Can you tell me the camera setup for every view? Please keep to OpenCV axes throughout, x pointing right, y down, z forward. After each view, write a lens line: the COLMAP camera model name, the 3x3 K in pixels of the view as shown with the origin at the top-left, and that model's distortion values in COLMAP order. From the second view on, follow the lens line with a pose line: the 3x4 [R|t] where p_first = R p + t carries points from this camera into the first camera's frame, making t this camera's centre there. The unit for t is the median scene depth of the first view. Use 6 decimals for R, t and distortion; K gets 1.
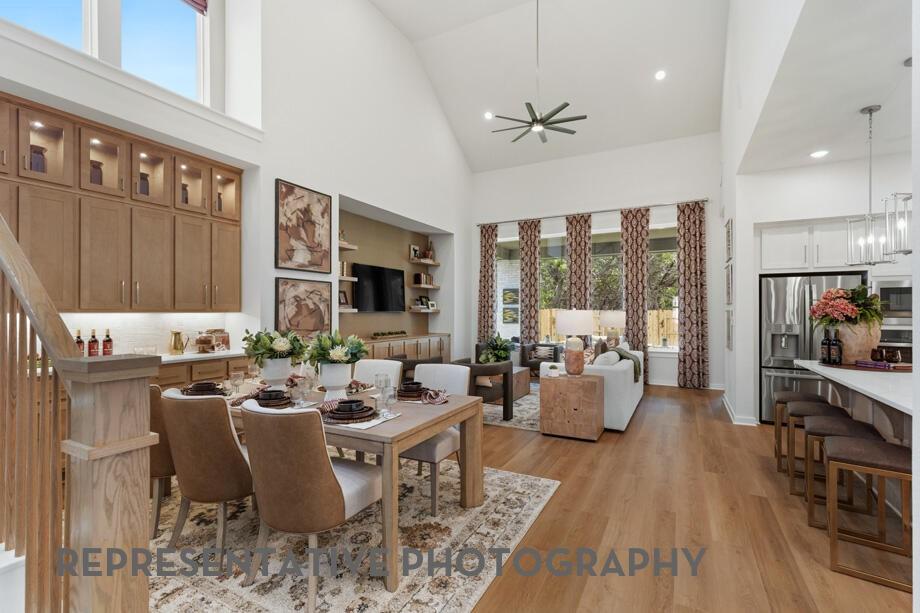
lens RADIAL K [[409.3, 0, 463.4], [0, 409.3, 313.1], [0, 0, 1]] dist [0.001278, -0.000082]
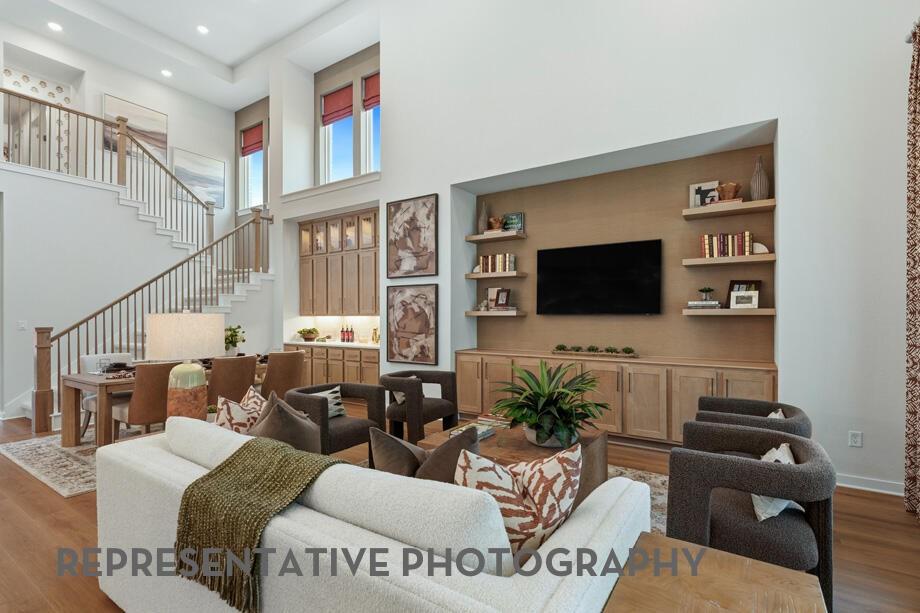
lens RADIAL K [[430.6, 0, 460.0], [0, 430.6, 306.5], [0, 0, 1]] dist [0.003746, 0.000278]
pose [[-0.089426, -0.007696, -0.995964, 0.497321], [0.005983, 0.999948, -0.008264, -0.011090], [0.995975, -0.006698, -0.089375, 0.854613]]
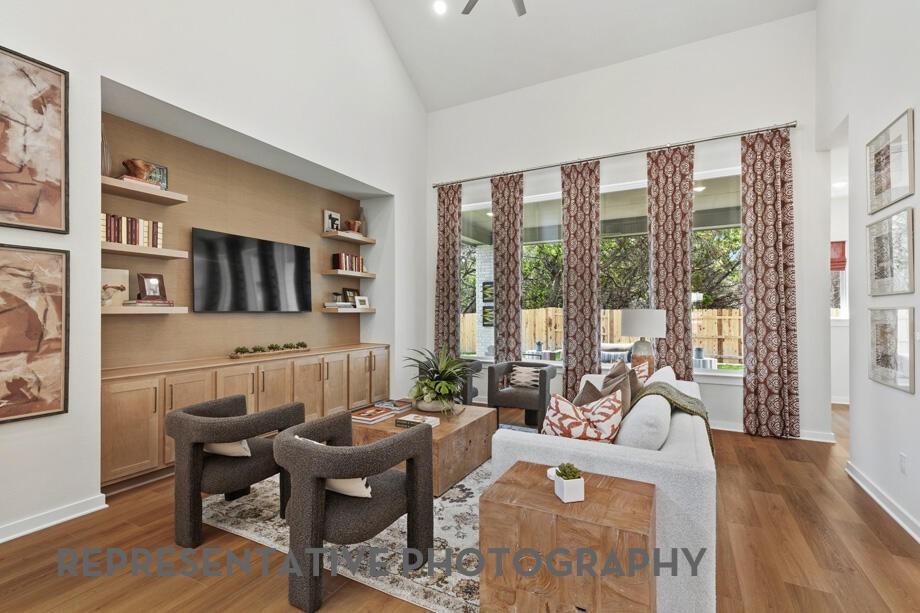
lens RADIAL K [[409.3, 0, 463.4], [0, 409.3, 313.1], [0, 0, 1]] dist [0.001278, -0.000082]
pose [[0.999994, -0.002716, 0.001978, 0.103902], [0.002714, 0.999996, 0.001113, -0.001598], [-0.001981, -0.001108, 0.999997, 0.387583]]
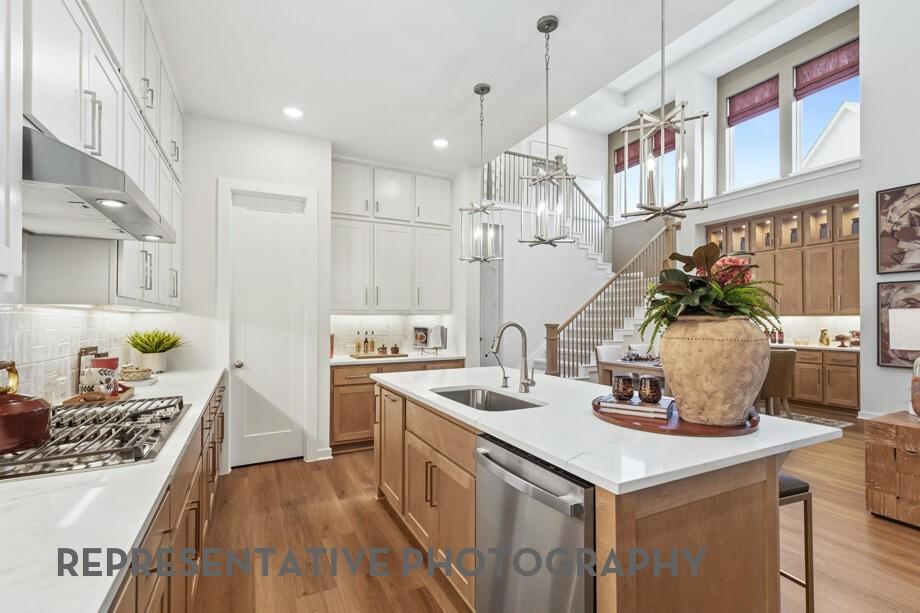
lens RADIAL K [[421.9, 0, 460.6], [0, 421.9, 312.1], [0, 0, 1]] dist [0.001639, 0.000396]
pose [[-0.577362, -0.005595, -0.816469, 0.706212], [0.005926, 0.999921, -0.011042, -0.002935], [0.816467, -0.011214, -0.577284, 0.481455]]
